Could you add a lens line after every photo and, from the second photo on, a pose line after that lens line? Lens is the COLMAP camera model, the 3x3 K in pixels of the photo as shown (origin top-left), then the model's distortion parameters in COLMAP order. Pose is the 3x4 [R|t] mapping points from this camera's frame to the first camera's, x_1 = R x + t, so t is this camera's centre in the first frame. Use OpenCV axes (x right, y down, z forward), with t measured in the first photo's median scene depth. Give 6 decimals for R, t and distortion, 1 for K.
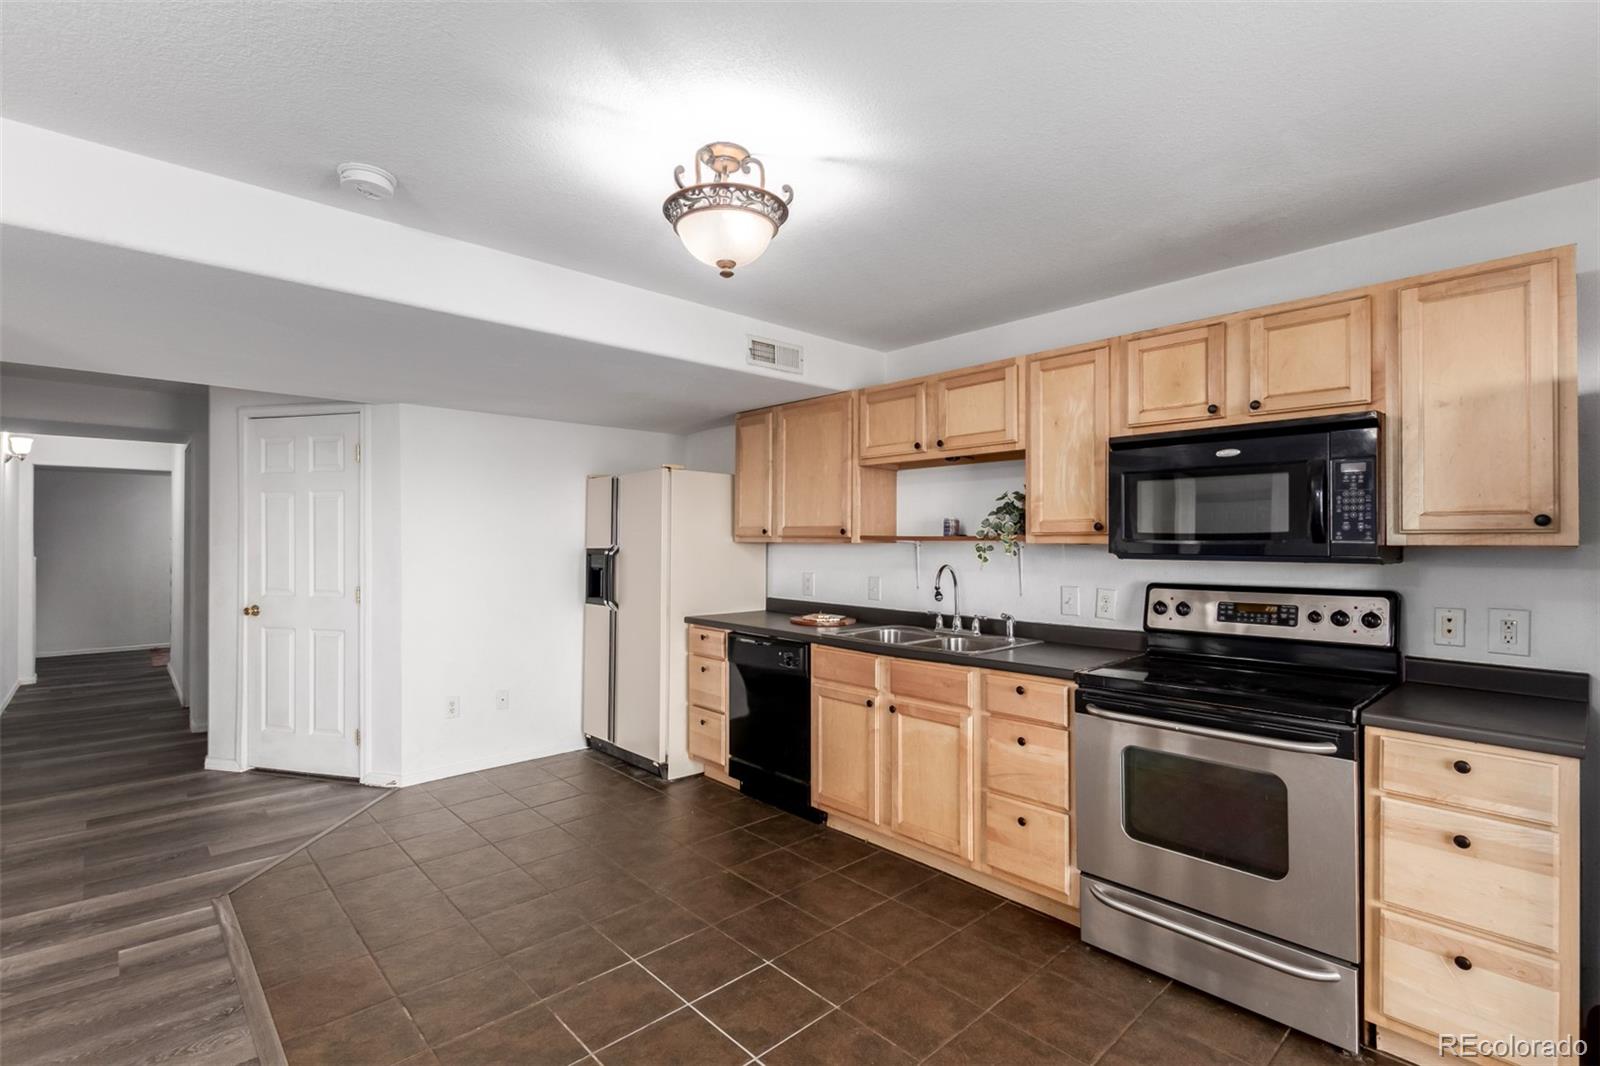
lens RADIAL K [[738.6, 0, 795.2], [0, 738.6, 532.2], [0, 0, 1]] dist [0.007937, -0.004083]
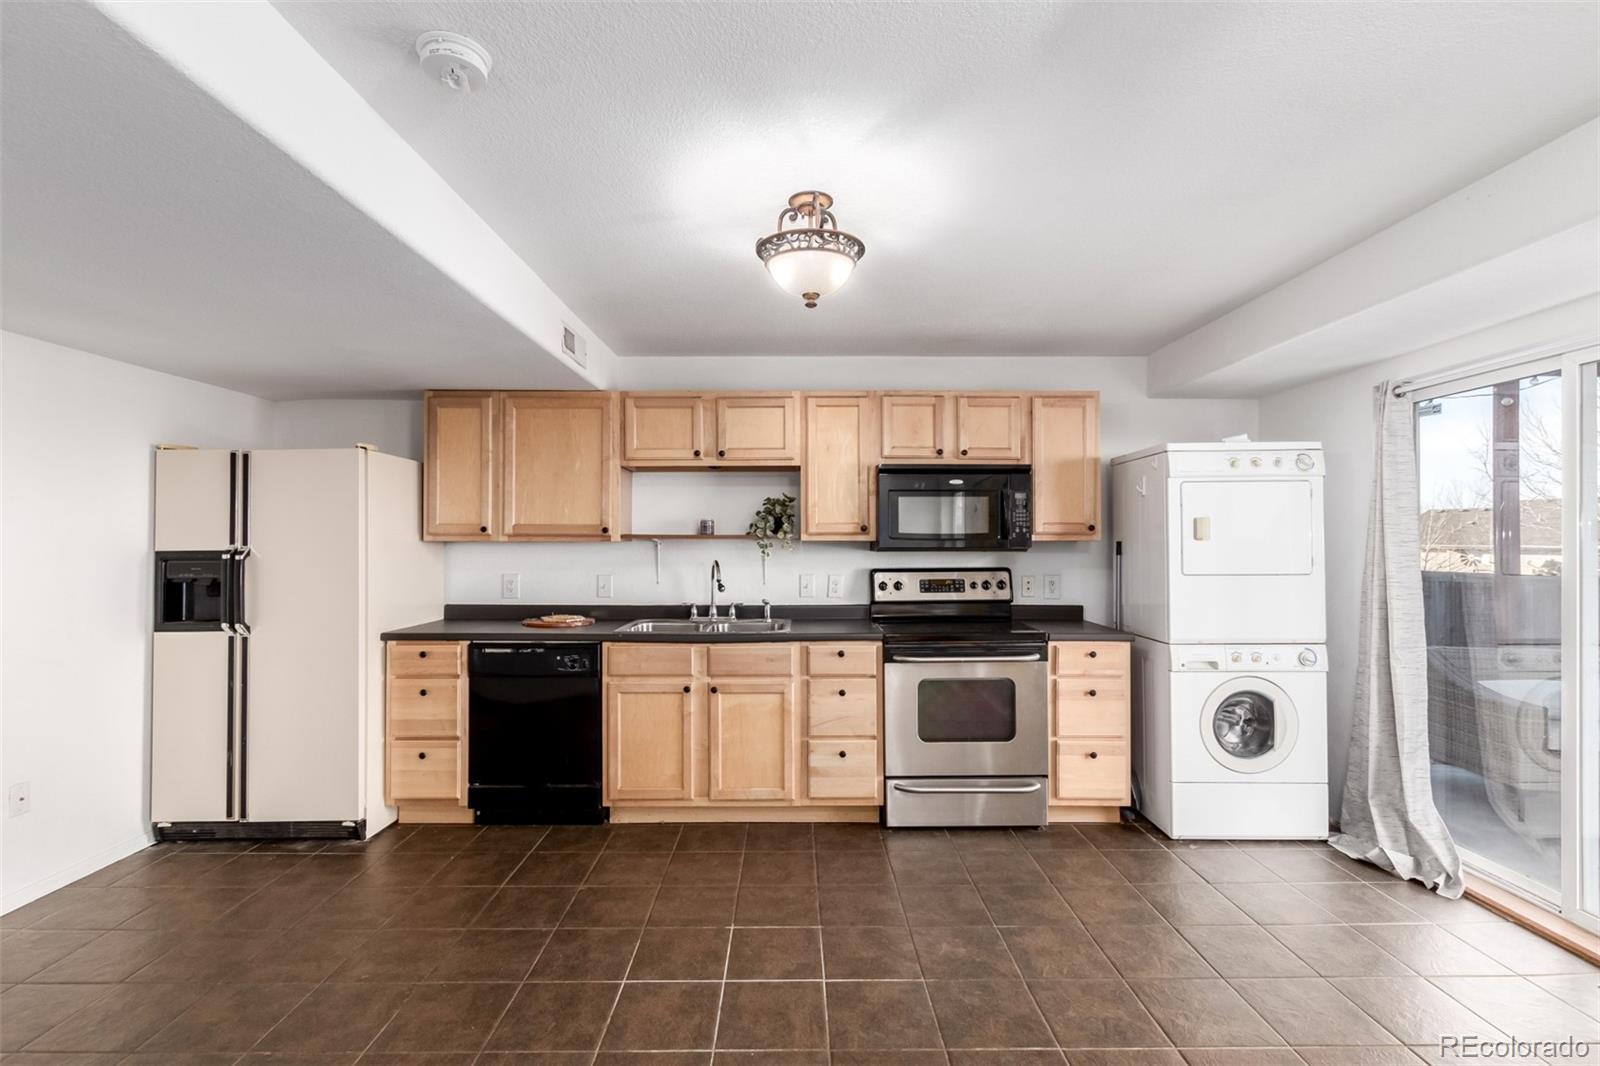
lens RADIAL K [[738.6, 0, 794.4], [0, 738.6, 534.8], [0, 0, 1]] dist [0.007937, -0.004083]
pose [[0.671259, 0.004565, 0.741209, -0.611529], [-0.006042, 0.999982, -0.000687, 0.005662], [-0.741198, -0.004017, 0.671274, 0.162507]]
